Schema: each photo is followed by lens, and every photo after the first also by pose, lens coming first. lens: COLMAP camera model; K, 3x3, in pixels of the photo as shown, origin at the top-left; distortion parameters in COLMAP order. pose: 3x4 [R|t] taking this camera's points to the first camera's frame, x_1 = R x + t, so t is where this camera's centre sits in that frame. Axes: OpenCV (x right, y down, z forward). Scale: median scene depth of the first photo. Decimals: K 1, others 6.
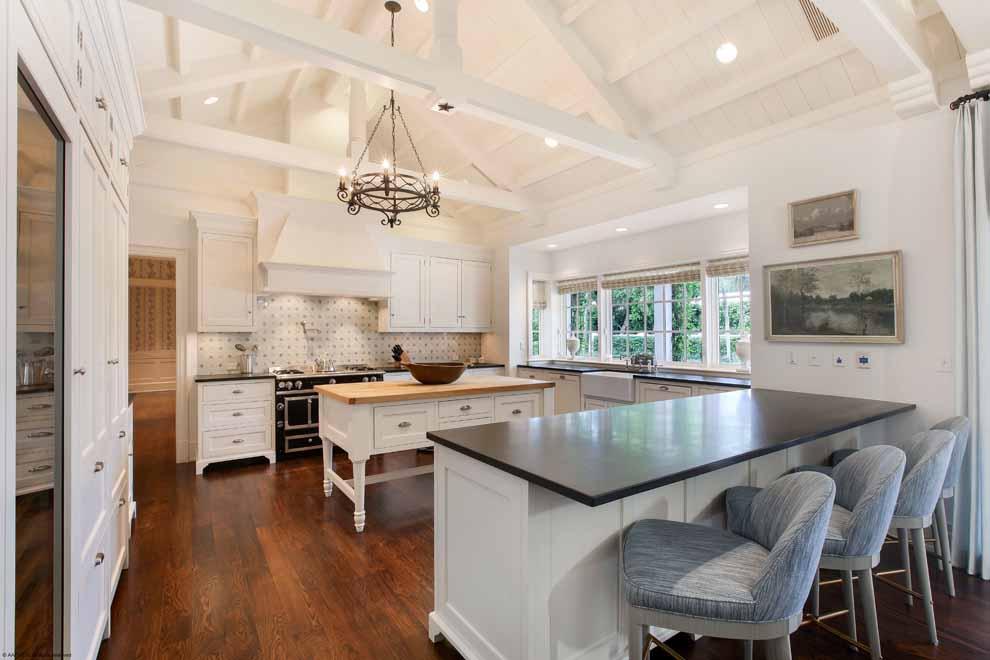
lens RADIAL K [[465.3, 0, 500.5], [0, 465.3, 335.1], [0, 0, 1]] dist [-0.009677, 0.004931]
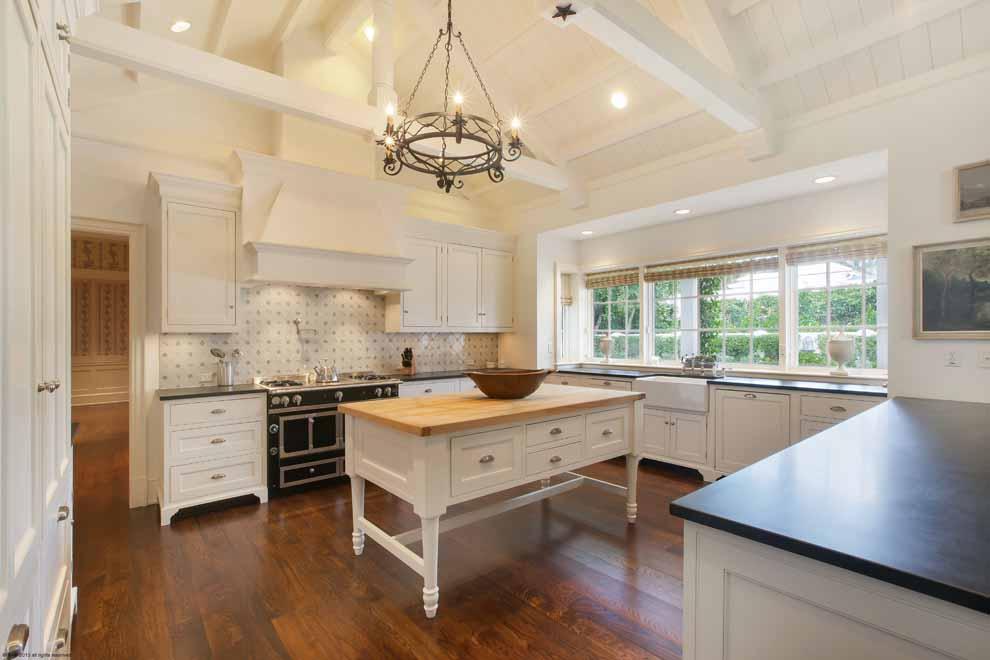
lens RADIAL K [[465.3, 0, 508.0], [0, 465.3, 330.8], [0, 0, 1]] dist [-0.009677, 0.004931]
pose [[0.994820, -0.006581, 0.101435, -0.165907], [0.007830, 0.999898, -0.011911, 0.002614], [-0.101346, 0.012643, 0.994771, 0.189855]]
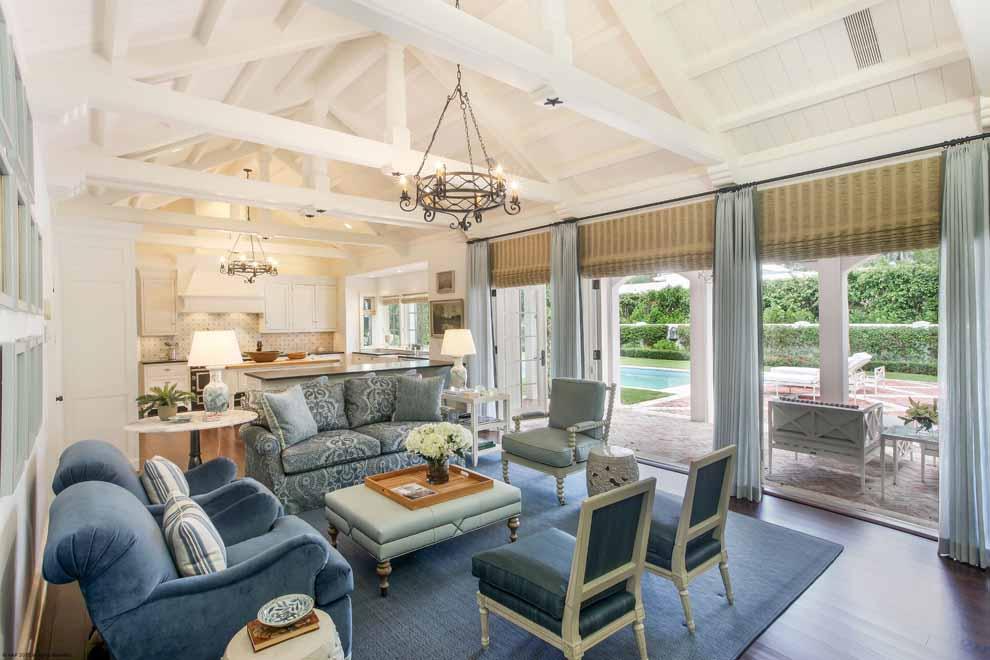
lens RADIAL K [[470.1, 0, 488.5], [0, 470.1, 326.9], [0, 0, 1]] dist [-0.009036, 0.000984]
pose [[0.993384, -0.017516, 0.113500, 0.427702], [0.017032, 0.999841, 0.005232, -0.027462], [-0.113574, -0.003264, 0.993524, -0.869334]]
